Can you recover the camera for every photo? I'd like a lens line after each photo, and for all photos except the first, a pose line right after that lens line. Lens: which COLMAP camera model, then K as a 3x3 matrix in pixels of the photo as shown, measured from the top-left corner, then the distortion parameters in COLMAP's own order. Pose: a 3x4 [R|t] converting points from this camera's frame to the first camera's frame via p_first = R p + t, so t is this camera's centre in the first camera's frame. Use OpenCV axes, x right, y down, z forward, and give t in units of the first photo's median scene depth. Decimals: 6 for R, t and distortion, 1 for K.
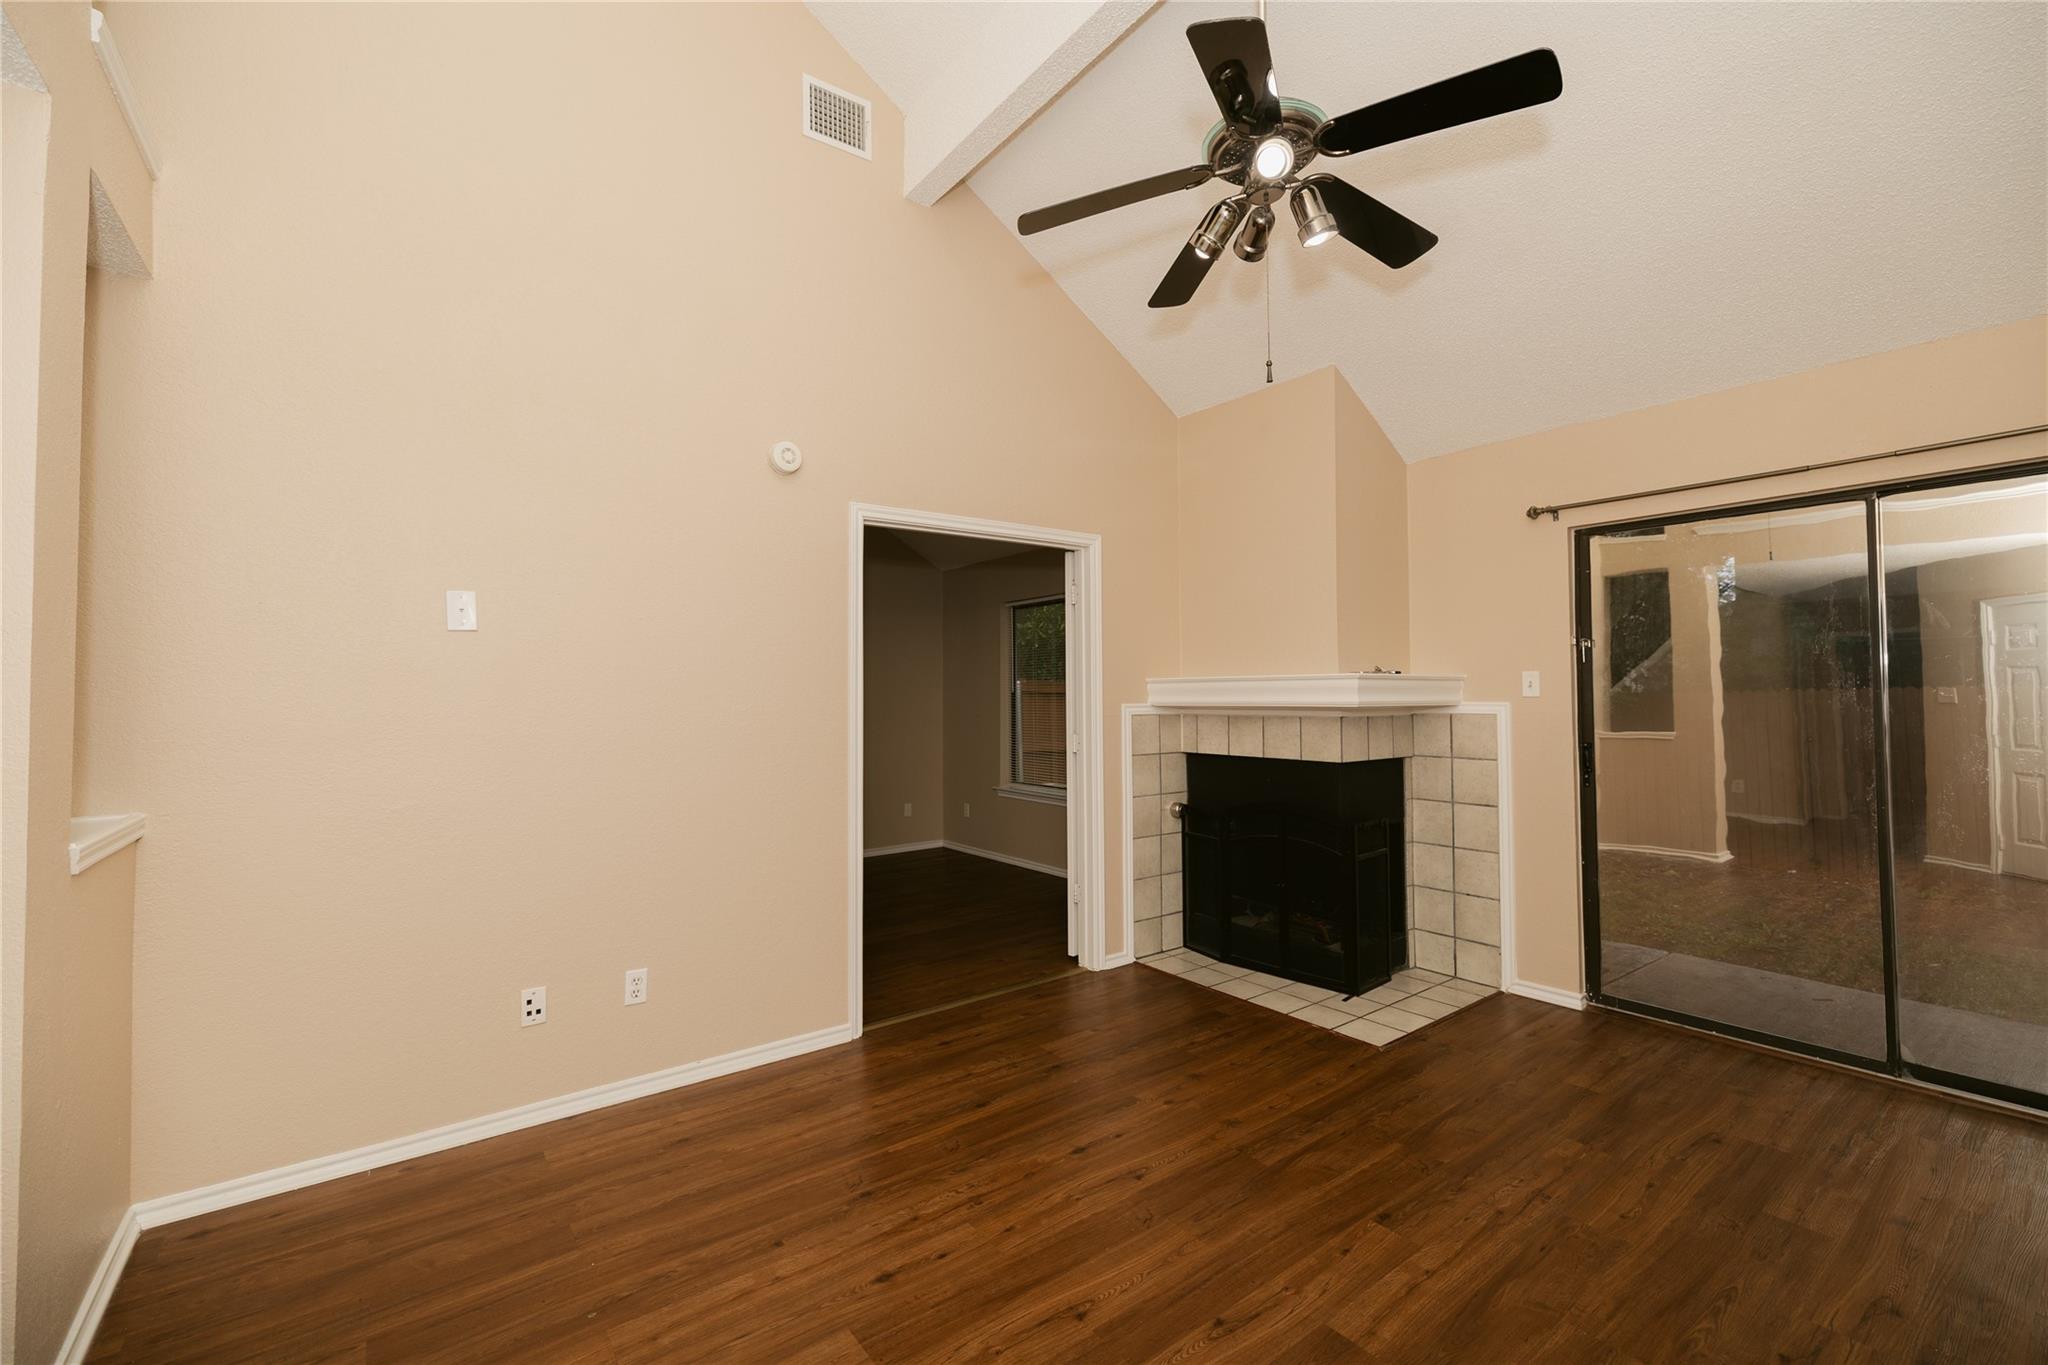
lens RADIAL K [[857.3, 0, 1011.1], [0, 857.3, 676.4], [0, 0, 1]] dist [-0.002384, 0.000812]
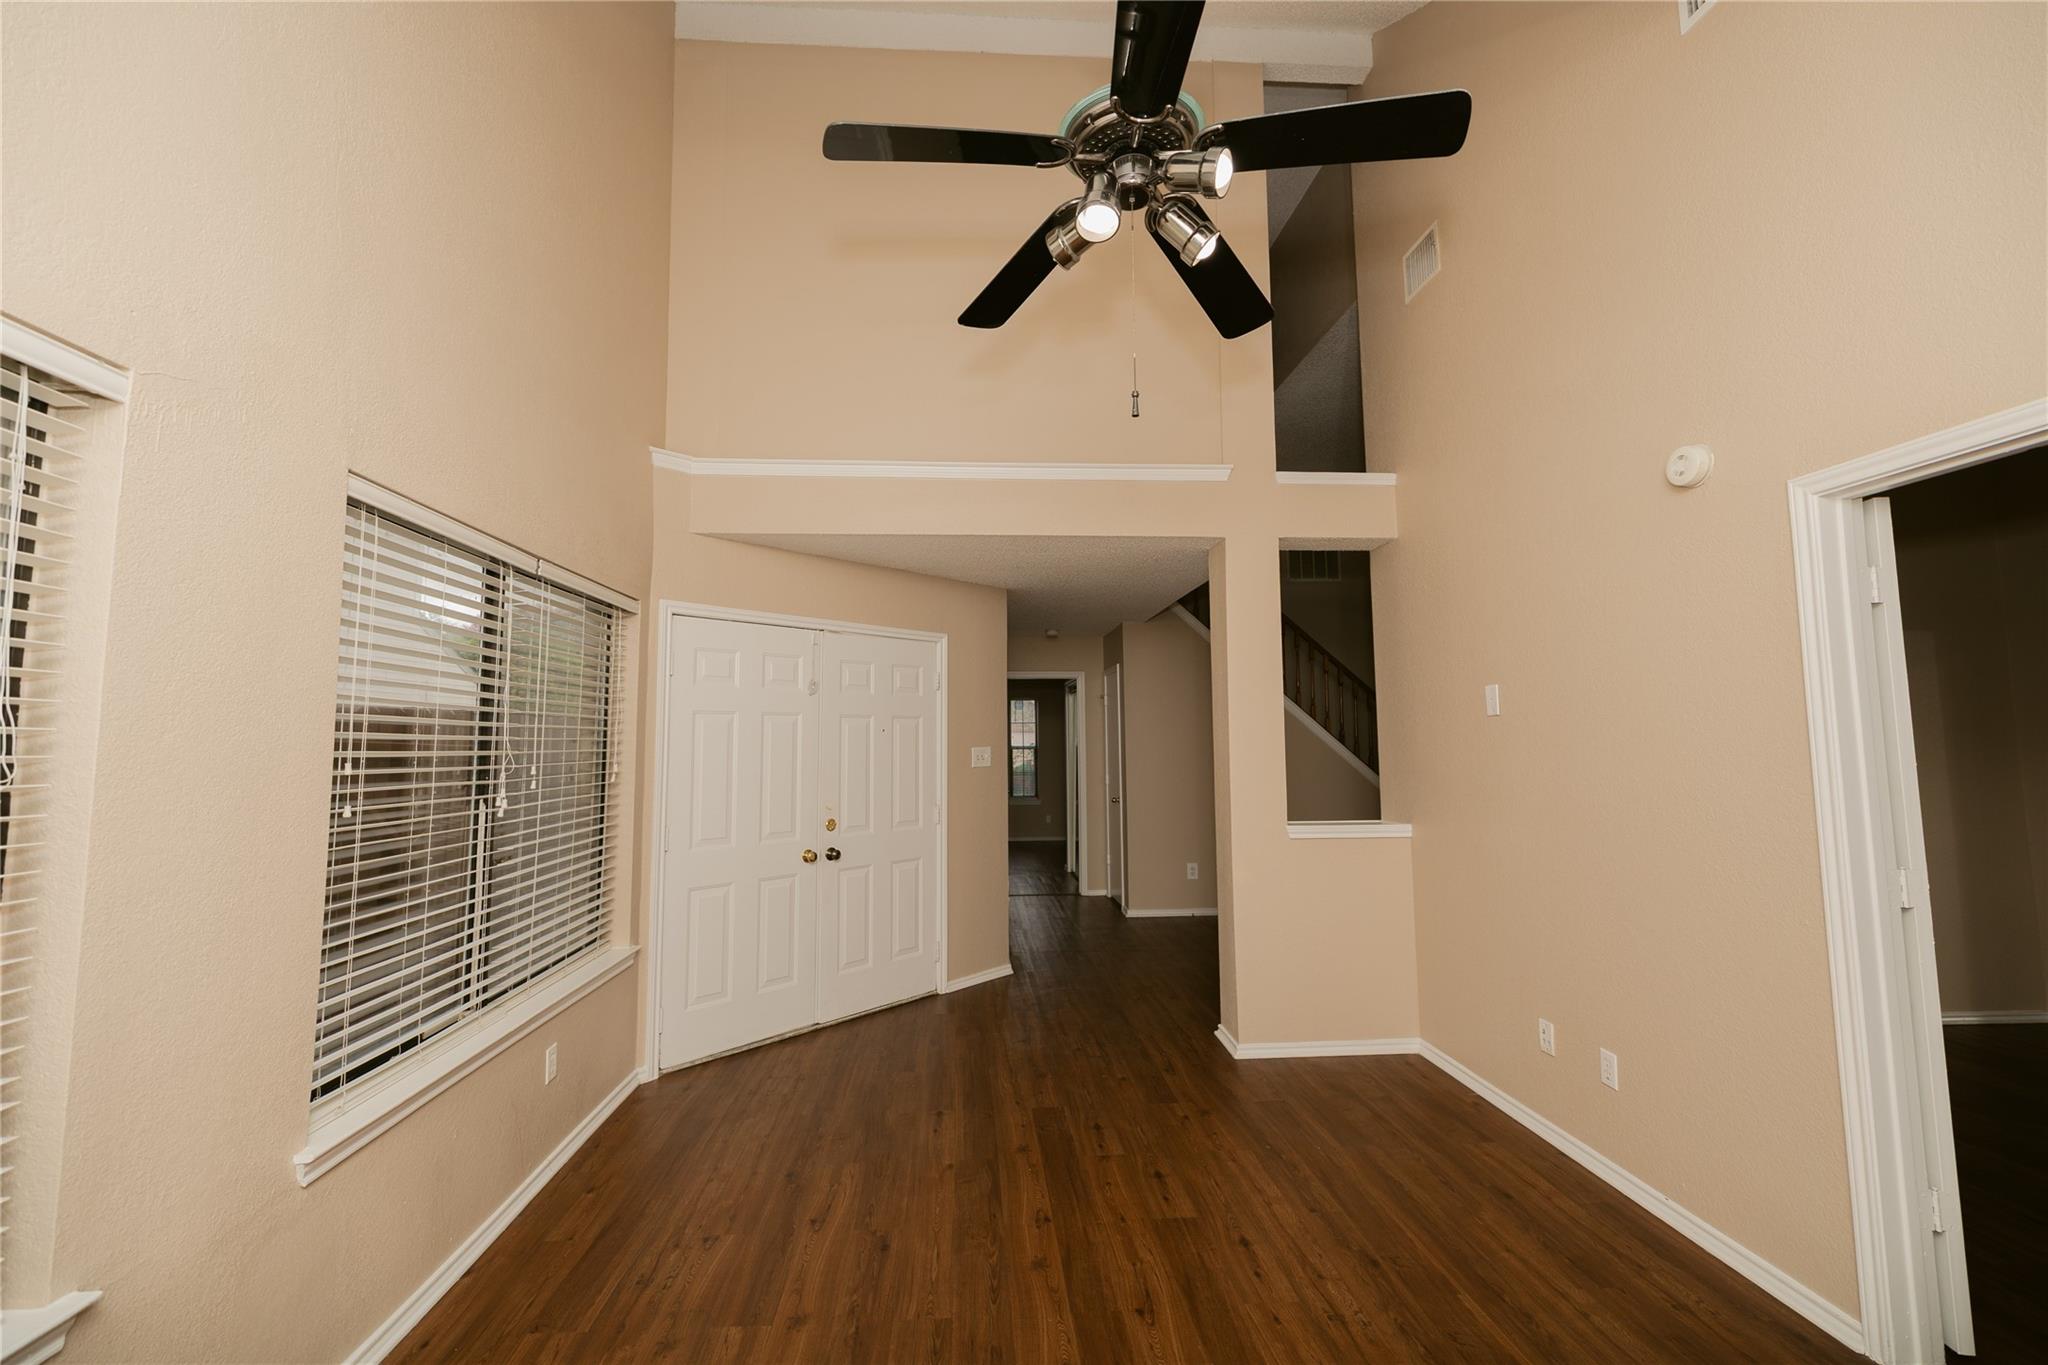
lens RADIAL K [[857.3, 0, 1015.0], [0, 857.3, 674.7], [0, 0, 1]] dist [-0.002384, 0.000812]
pose [[-0.544244, -0.054183, -0.837175, 0.693665], [0.029569, 0.996053, -0.083688, -0.021390], [0.838406, -0.070301, -0.540494, 0.888251]]
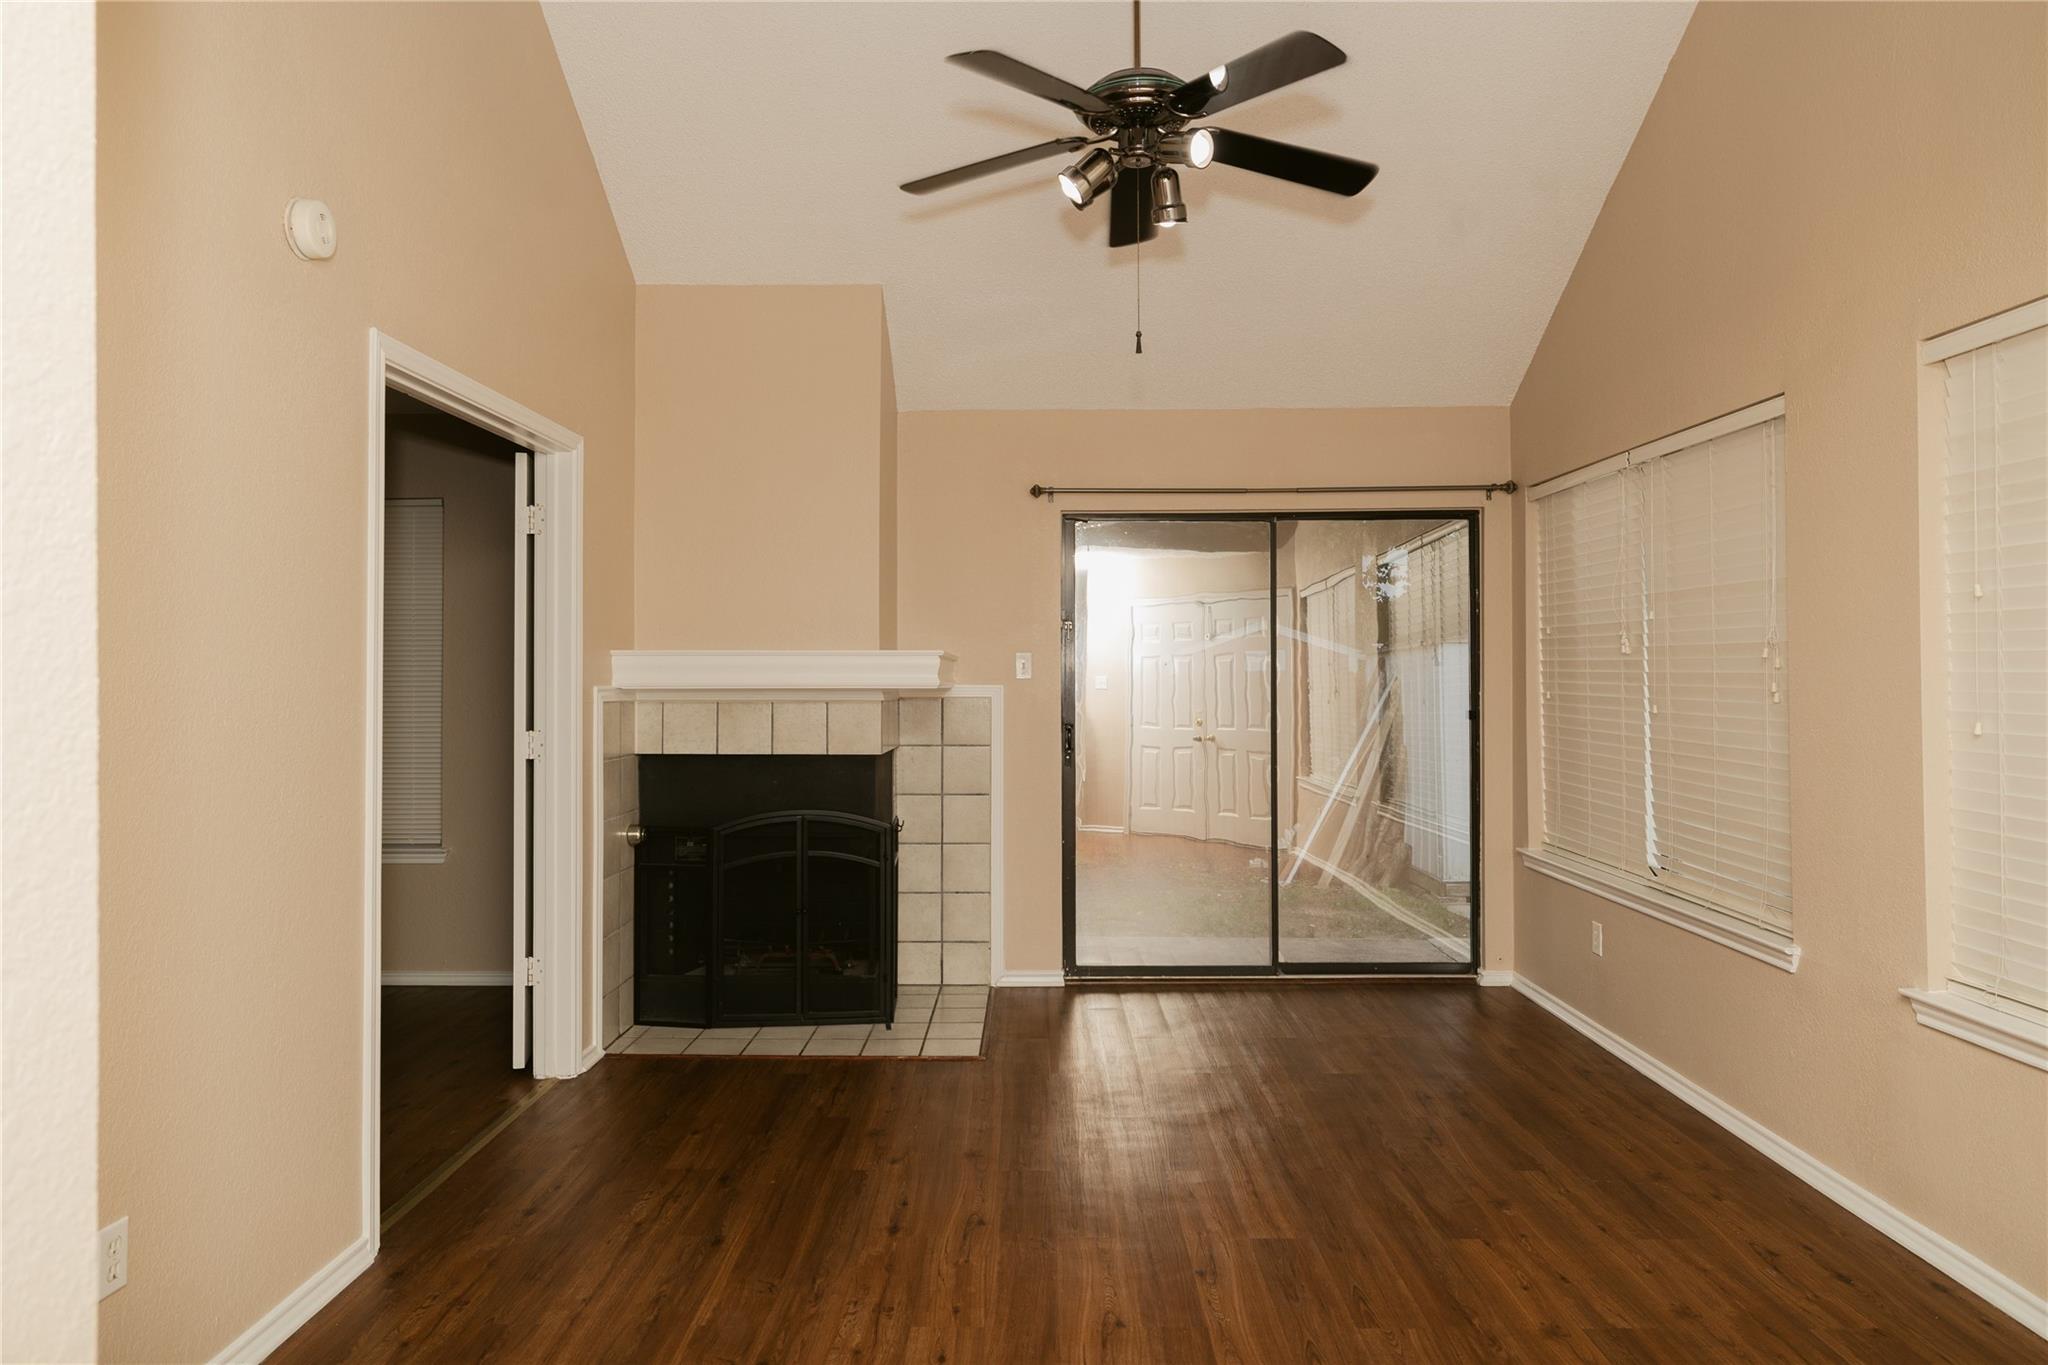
lens RADIAL K [[1273.7, 0, 1019.8], [0, 1273.7, 673.4], [0, 0, 1]] dist [-0.004168, 0.001399]
pose [[0.604510, 0.011739, 0.796511, -0.632307], [-0.021592, 0.999766, 0.001653, 0.017445], [-0.796305, -0.018197, 0.604622, 0.144728]]
